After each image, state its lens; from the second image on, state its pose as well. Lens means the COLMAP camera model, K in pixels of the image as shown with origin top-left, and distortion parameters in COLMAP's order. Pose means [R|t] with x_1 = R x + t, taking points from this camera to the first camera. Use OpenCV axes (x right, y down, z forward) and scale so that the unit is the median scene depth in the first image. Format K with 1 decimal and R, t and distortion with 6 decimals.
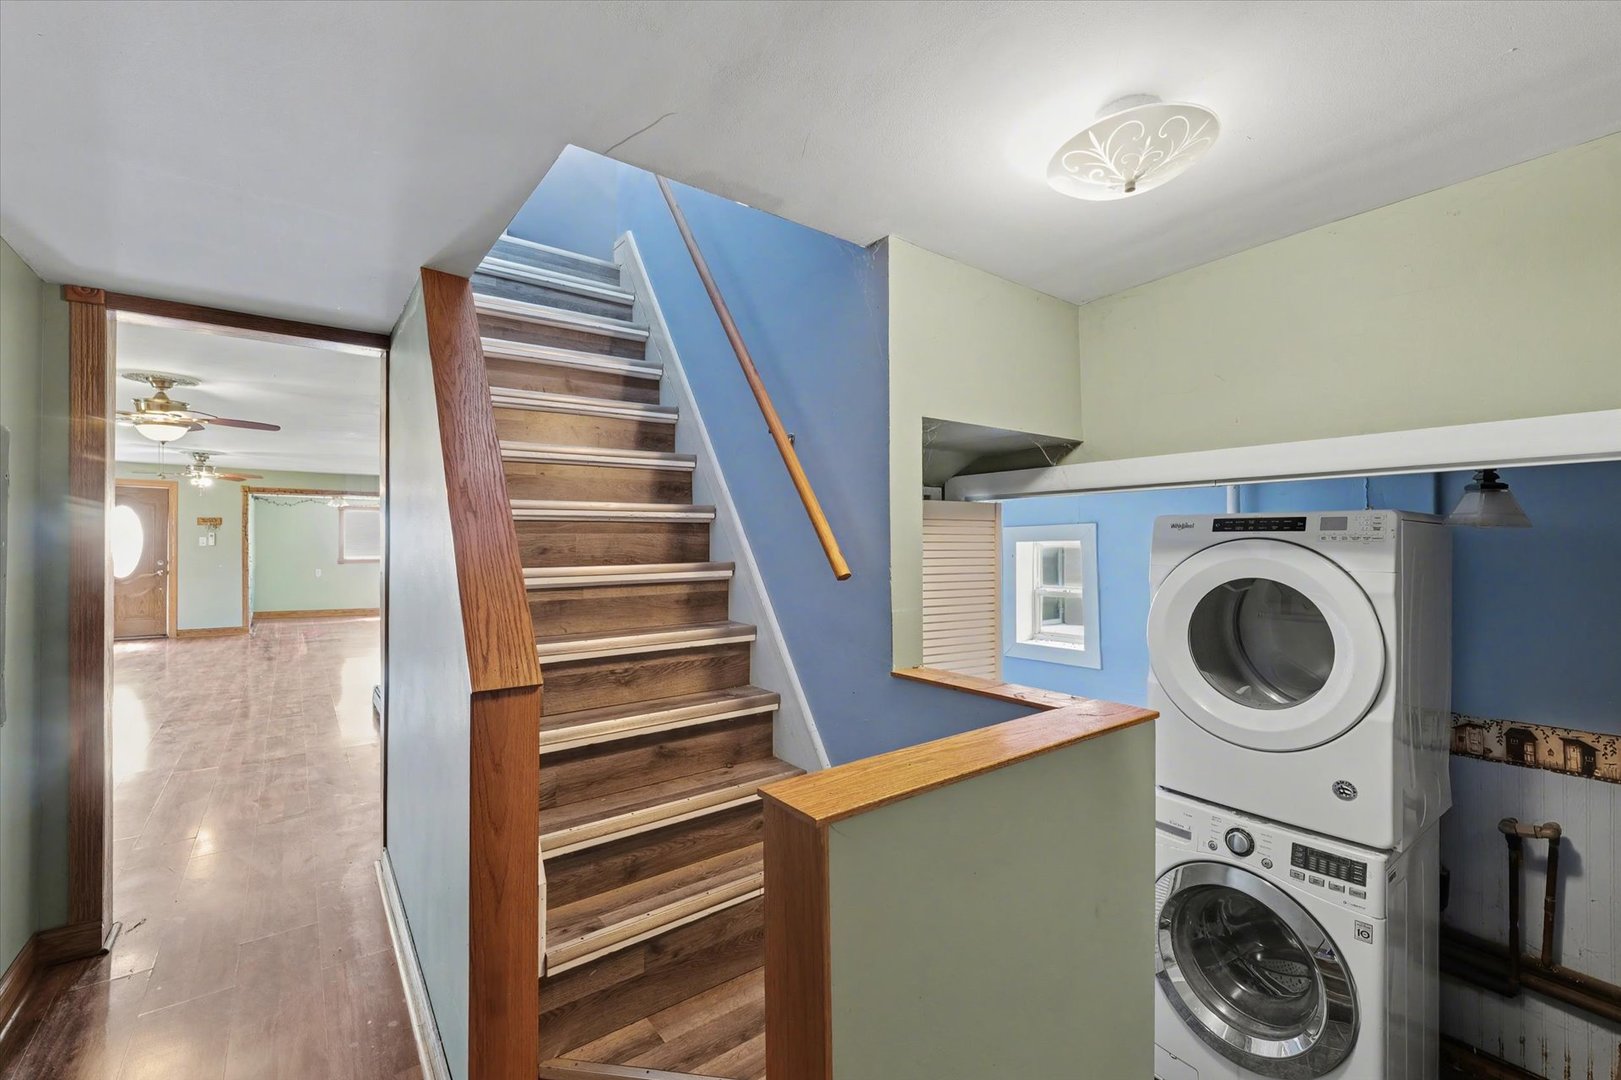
lens RADIAL K [[676.0, 0, 808.1], [0, 676.0, 545.7], [0, 0, 1]] dist [0.001758, -0.000165]
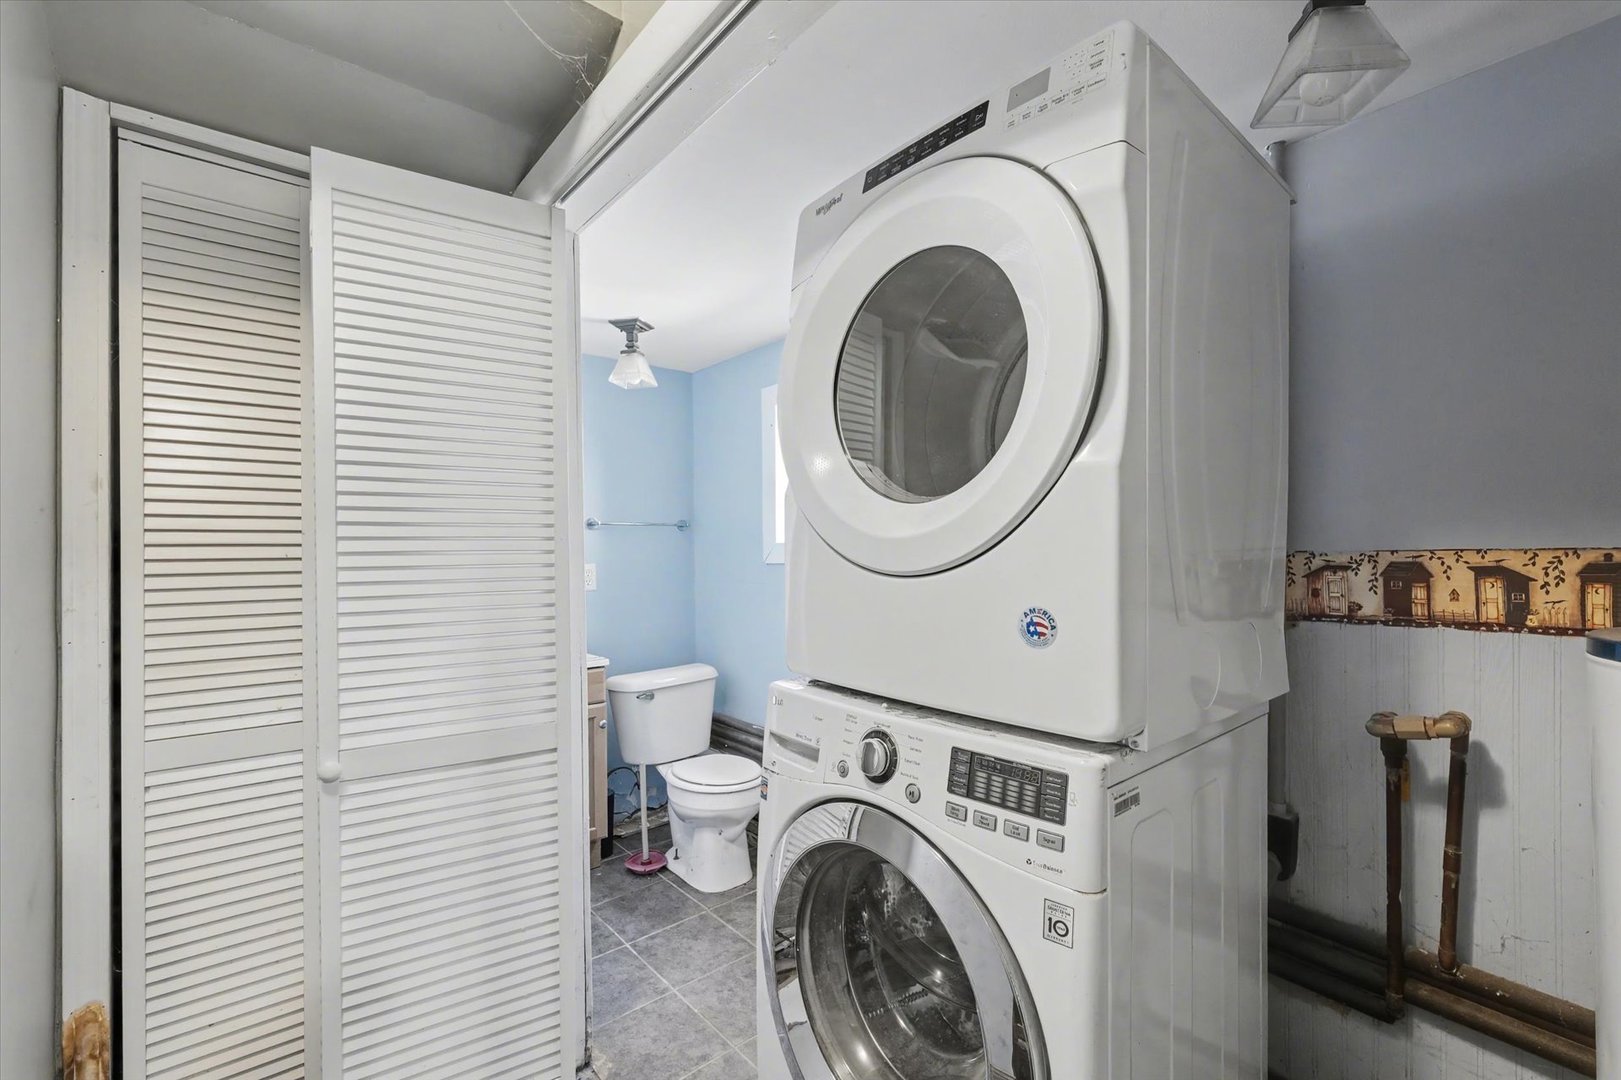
lens RADIAL K [[682.5, 0, 803.9], [0, 682.5, 554.4], [0, 0, 1]] dist [0.000391, 0.000328]
pose [[0.998375, -0.009034, 0.056269, 0.530891], [0.008567, 0.999927, 0.008537, 0.268437], [-0.056342, -0.008041, 0.998379, 0.468607]]
